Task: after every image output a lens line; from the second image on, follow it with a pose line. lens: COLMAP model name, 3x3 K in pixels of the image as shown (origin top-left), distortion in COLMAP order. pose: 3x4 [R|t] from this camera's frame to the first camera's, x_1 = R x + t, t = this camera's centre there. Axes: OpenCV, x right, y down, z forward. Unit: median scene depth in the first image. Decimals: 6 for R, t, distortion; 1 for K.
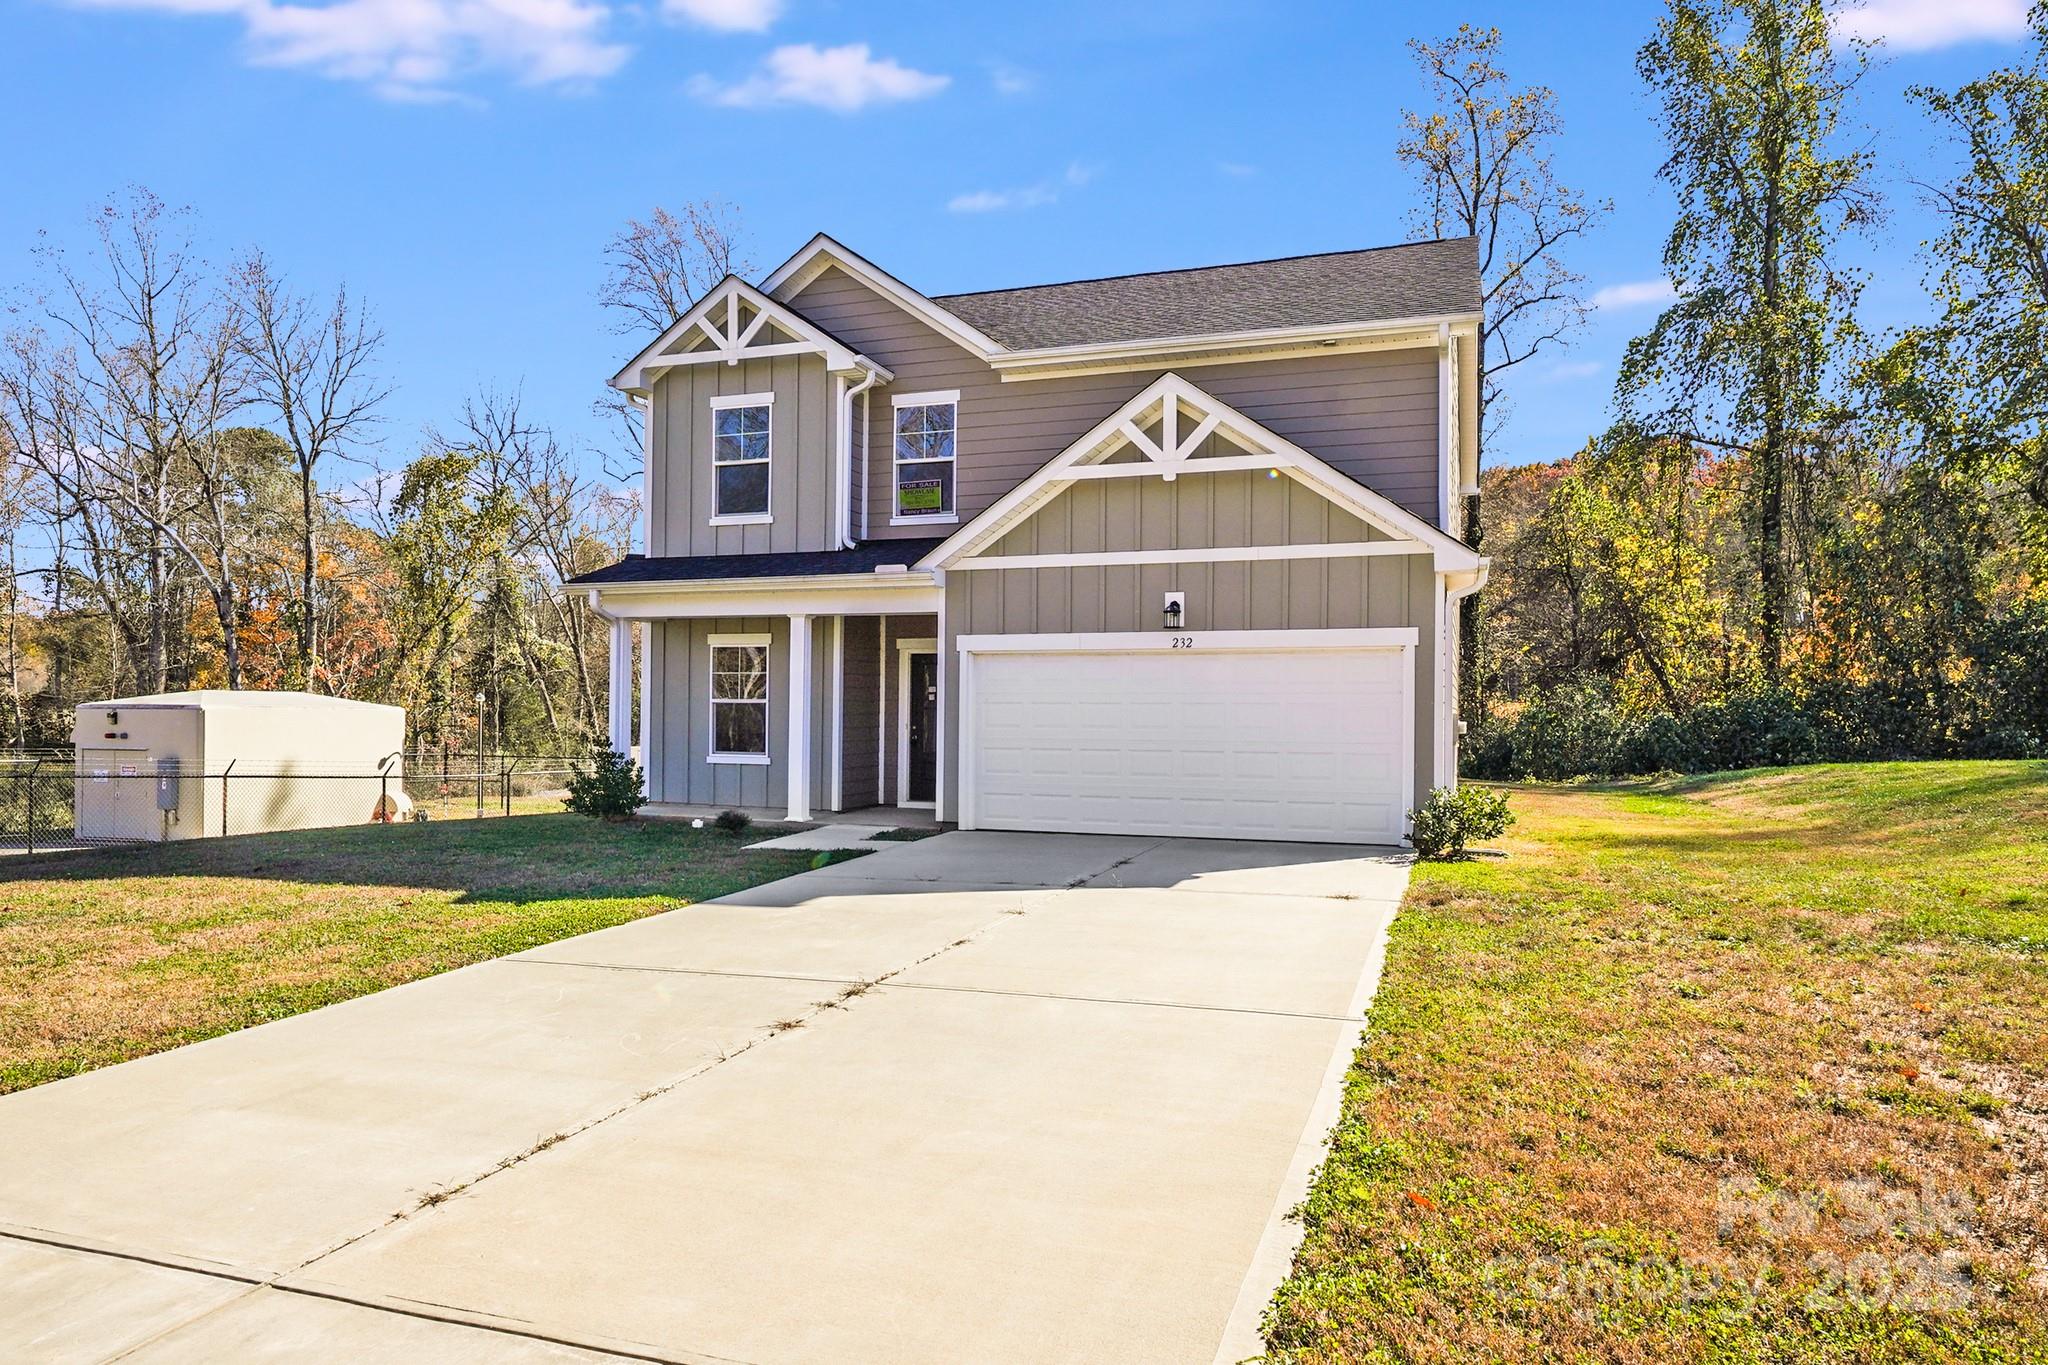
lens RADIAL K [[1252.8, 0, 1027.6], [0, 1252.8, 714.5], [0, 0, 1]] dist [-0.007218, -0.002635]
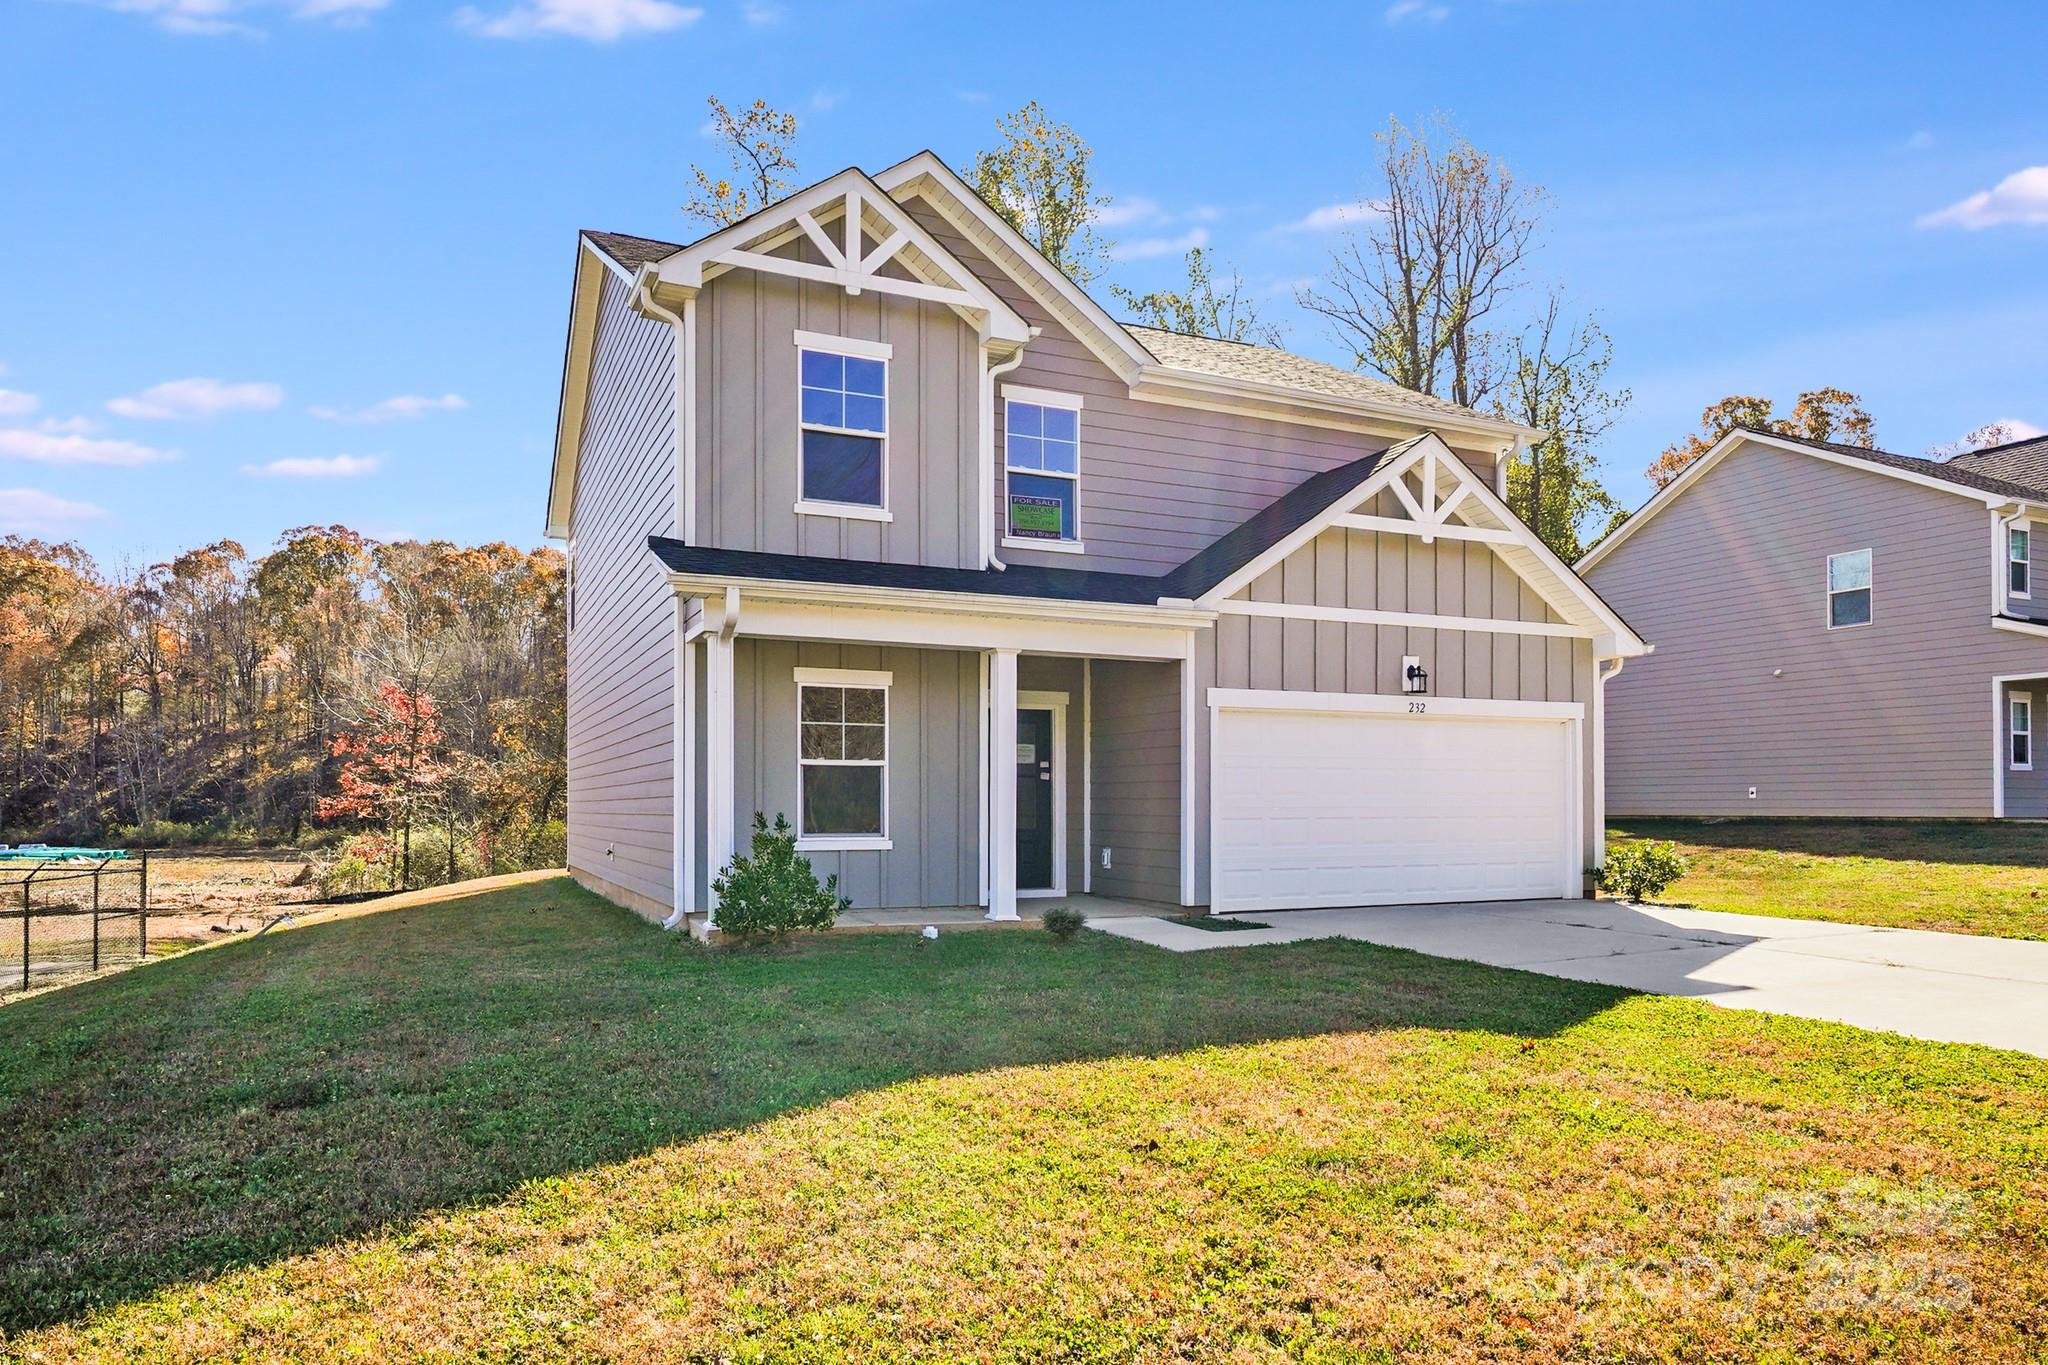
lens RADIAL K [[1281.5, 0, 1021.5], [0, 1281.5, 800.0], [0, 0, 1]] dist [0.000373, -0.000862]
pose [[0.727204, -0.005151, 0.686402, -0.680999], [0.006297, 0.999980, 0.000832, 0.011048], [-0.686392, 0.003717, 0.727222, 0.406817]]
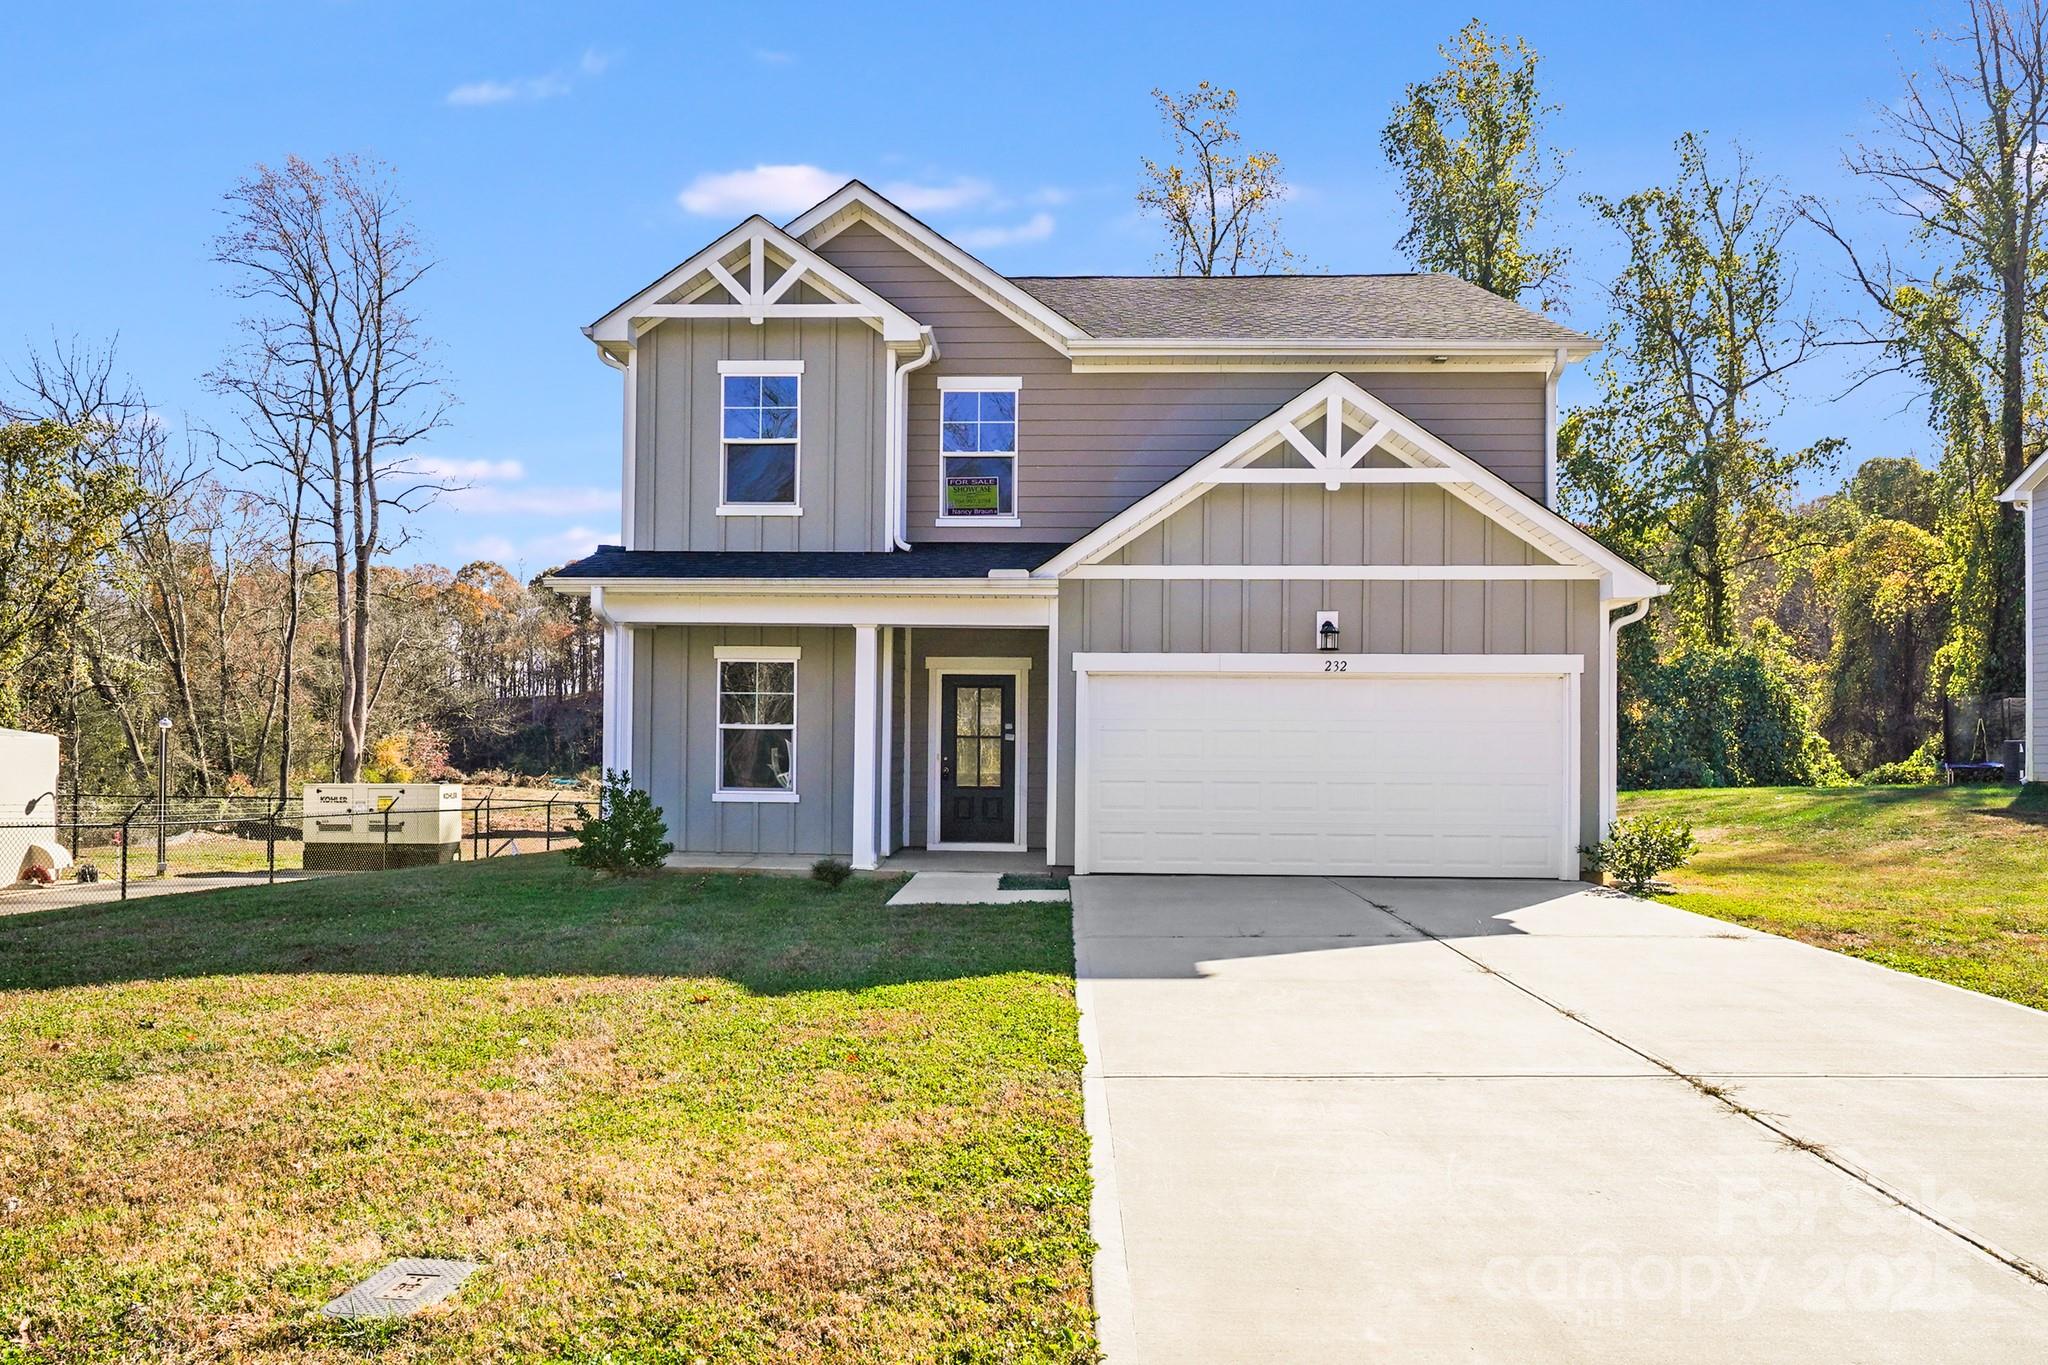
lens RADIAL K [[1258.7, 0, 1024.2], [0, 1258.7, 741.6], [0, 0, 1]] dist [-0.003729, -0.001270]
pose [[0.956419, 0.002750, 0.291986, -0.313834], [-0.001264, 0.999985, -0.005280, 0.003333], [-0.291997, 0.004681, 0.956408, 0.150400]]
